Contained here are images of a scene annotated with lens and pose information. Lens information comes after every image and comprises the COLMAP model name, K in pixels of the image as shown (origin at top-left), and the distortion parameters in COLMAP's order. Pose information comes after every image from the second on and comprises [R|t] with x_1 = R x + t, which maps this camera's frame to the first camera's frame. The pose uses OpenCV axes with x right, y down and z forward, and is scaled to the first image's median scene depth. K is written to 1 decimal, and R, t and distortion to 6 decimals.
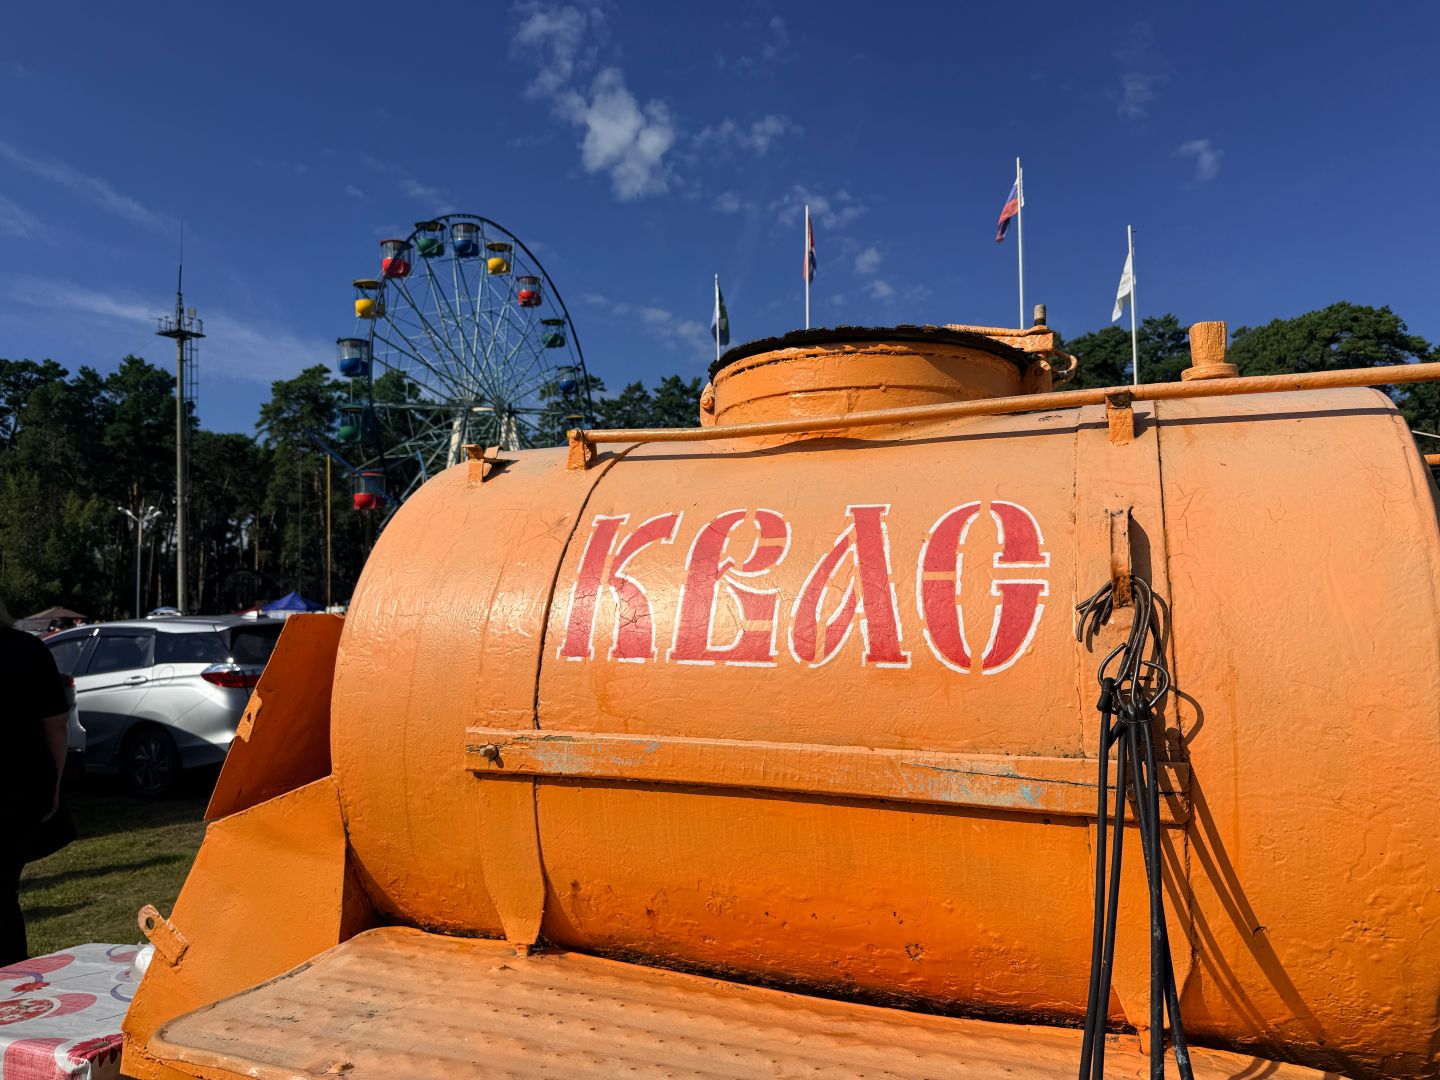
lens RADIAL K [[1024.2, 0, 720.1], [0, 1024.2, 529.1], [0, 0, 1]] dist [0.013269, -0.025123]
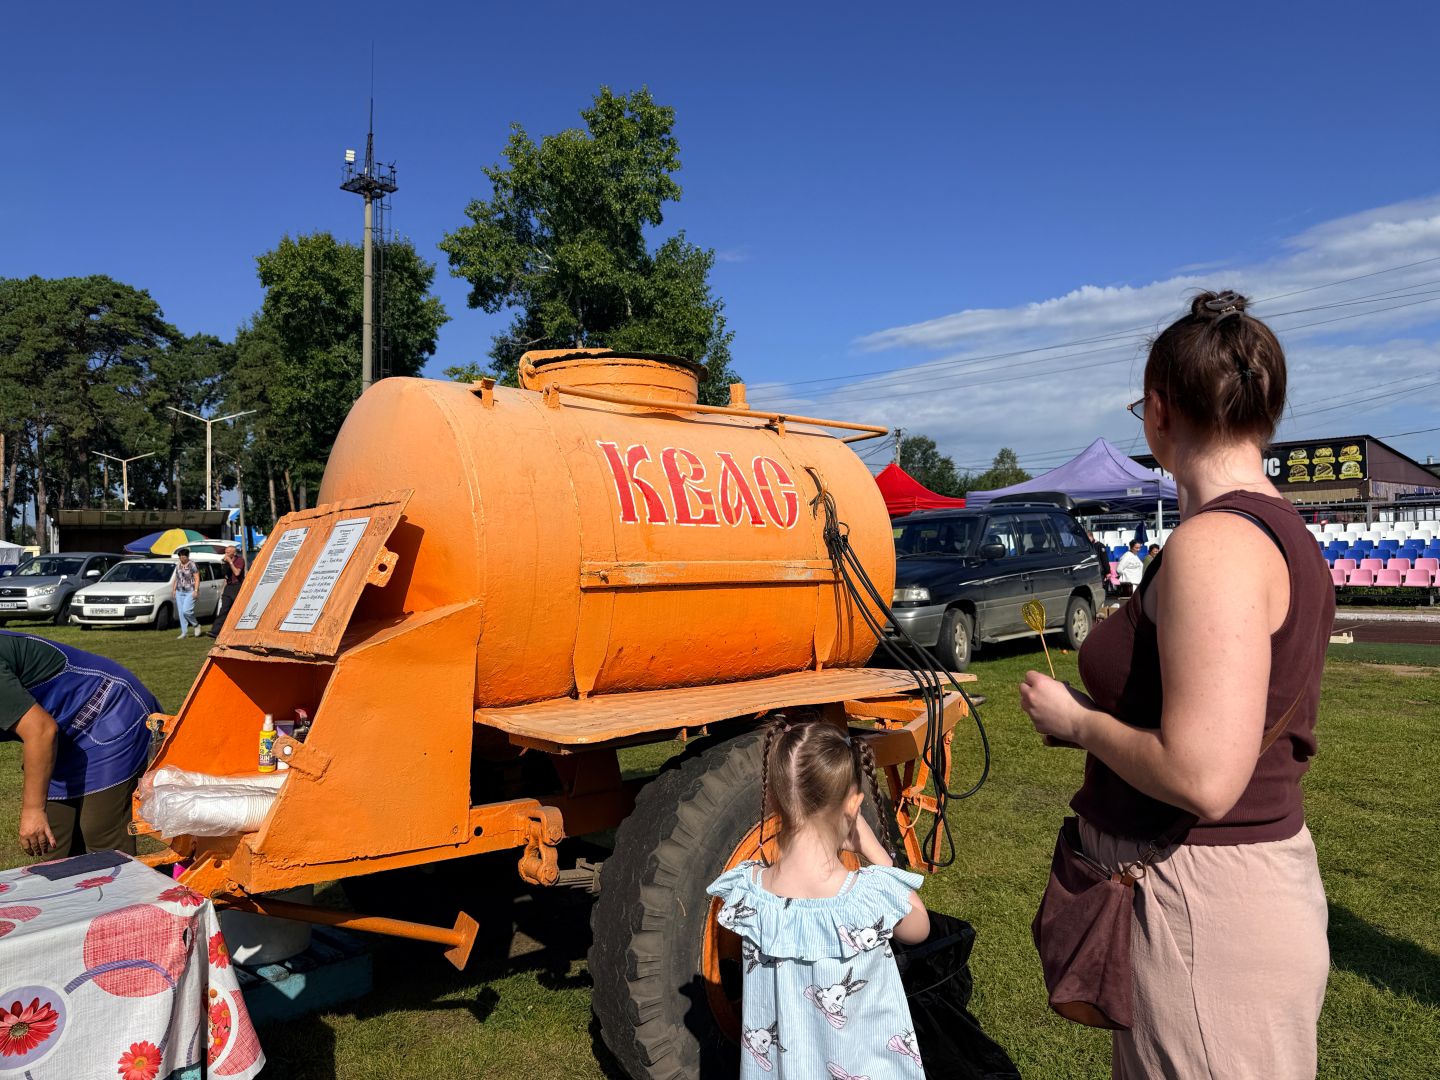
lens RADIAL K [[1024.2, 0, 716.2], [0, 1024.2, 544.6], [0, 0, 1]] dist [0.013269, -0.025123]
pose [[0.422002, 0.017931, 0.906418, -1.764799], [-0.056637, 0.998373, 0.006618, 0.152342], [-0.904824, -0.054129, 0.422331, 0.121394]]
